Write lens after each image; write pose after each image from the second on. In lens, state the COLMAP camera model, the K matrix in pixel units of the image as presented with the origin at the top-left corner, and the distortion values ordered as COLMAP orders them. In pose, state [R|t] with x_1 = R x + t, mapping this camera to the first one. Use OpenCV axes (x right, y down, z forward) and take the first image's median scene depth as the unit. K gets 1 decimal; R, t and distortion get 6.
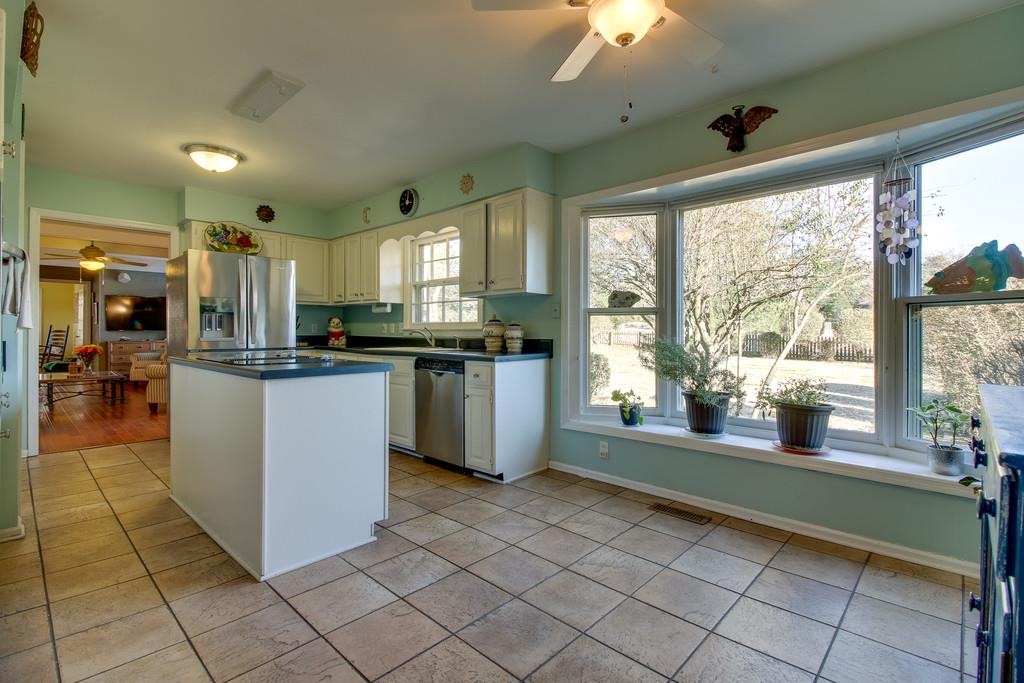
lens RADIAL K [[472.9, 0, 507.3], [0, 472.9, 337.8], [0, 0, 1]] dist [-0.003102, -0.003306]
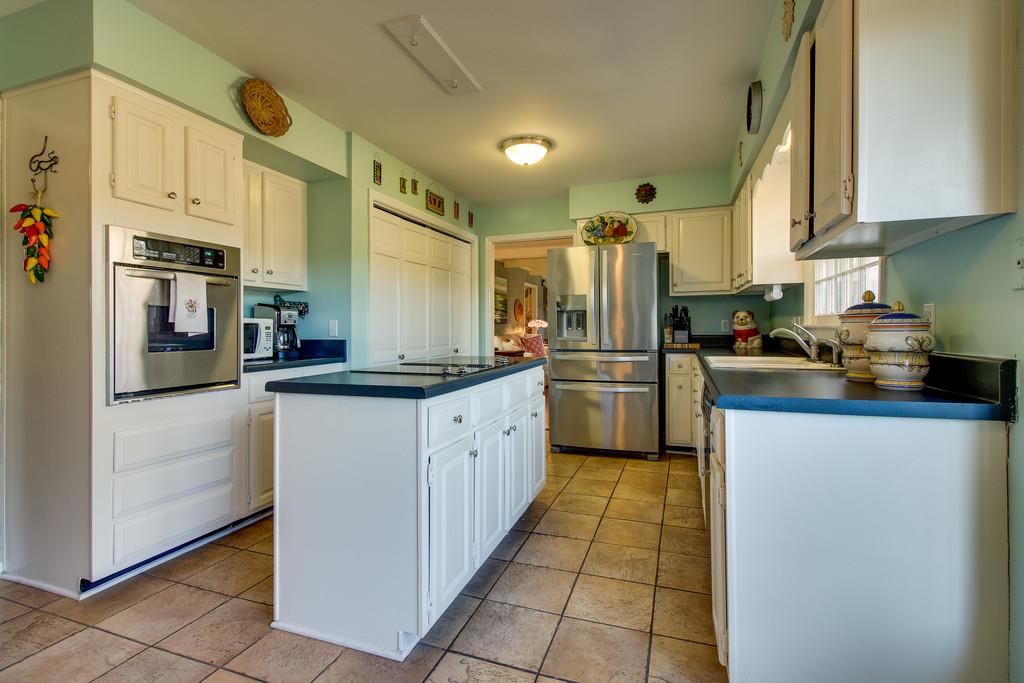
lens RADIAL K [[472.9, 0, 510.7], [0, 472.9, 335.4], [0, 0, 1]] dist [-0.003102, -0.003306]
pose [[0.399680, 0.008112, -0.916619, 0.191331], [-0.002018, 0.999966, 0.007970, -0.011314], [0.916653, -0.001336, 0.399683, 0.460517]]
